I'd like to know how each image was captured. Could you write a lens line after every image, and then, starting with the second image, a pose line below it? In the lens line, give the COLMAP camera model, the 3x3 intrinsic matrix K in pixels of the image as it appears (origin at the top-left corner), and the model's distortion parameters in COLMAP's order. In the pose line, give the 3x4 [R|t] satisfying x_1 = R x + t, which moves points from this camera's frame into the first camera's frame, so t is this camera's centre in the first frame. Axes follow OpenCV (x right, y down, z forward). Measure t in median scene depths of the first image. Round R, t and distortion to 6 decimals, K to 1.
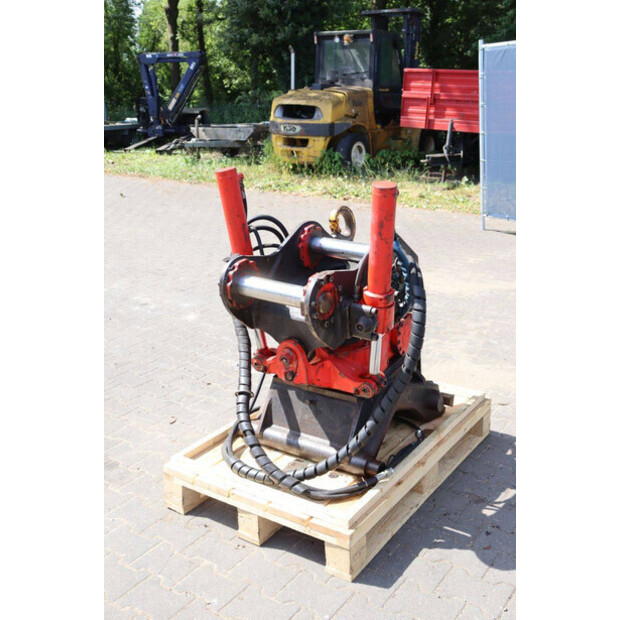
lens RADIAL K [[710.1, 0, 310.7], [0, 710.1, 321.4], [0, 0, 1]] dist [-0.009932, -0.009952]
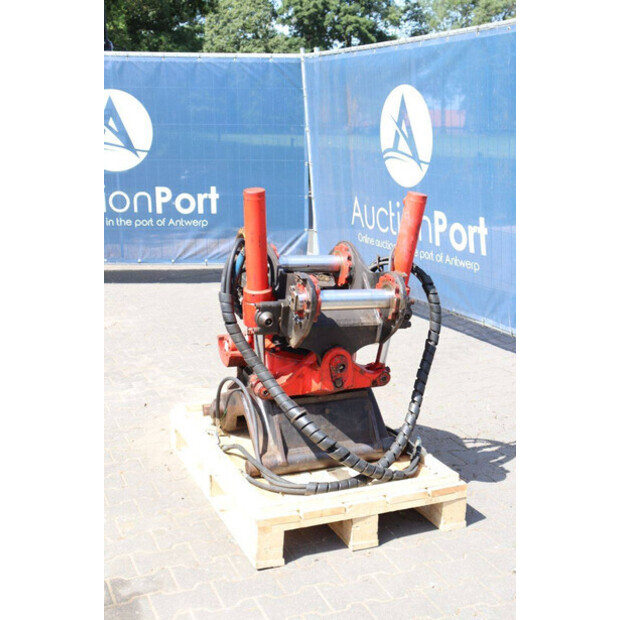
lens RADIAL K [[904.9, 0, 326.2], [0, 904.9, 309.3], [0, 0, 1]] dist [0.084618, 0.056668]
pose [[0.518864, -0.151865, 0.841259, -1.096166], [0.236233, 0.971245, 0.029629, -0.068778], [-0.821568, 0.183359, 0.539820, 0.268056]]
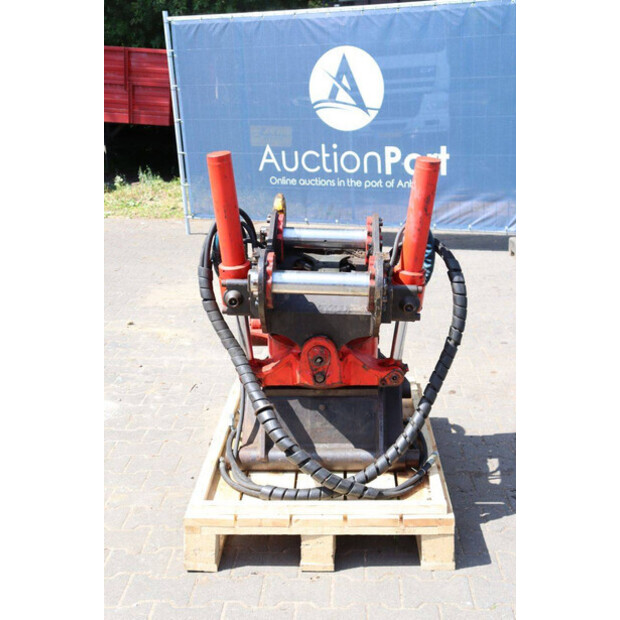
lens RADIAL K [[904.9, 0, 326.2], [0, 904.9, 309.3], [0, 0, 1]] dist [0.084618, 0.056668]
pose [[0.839745, -0.131121, 0.526911, -0.595592], [0.163997, 0.986332, -0.015916, 0.010513], [-0.517622, 0.099777, 0.849771, 0.005956]]
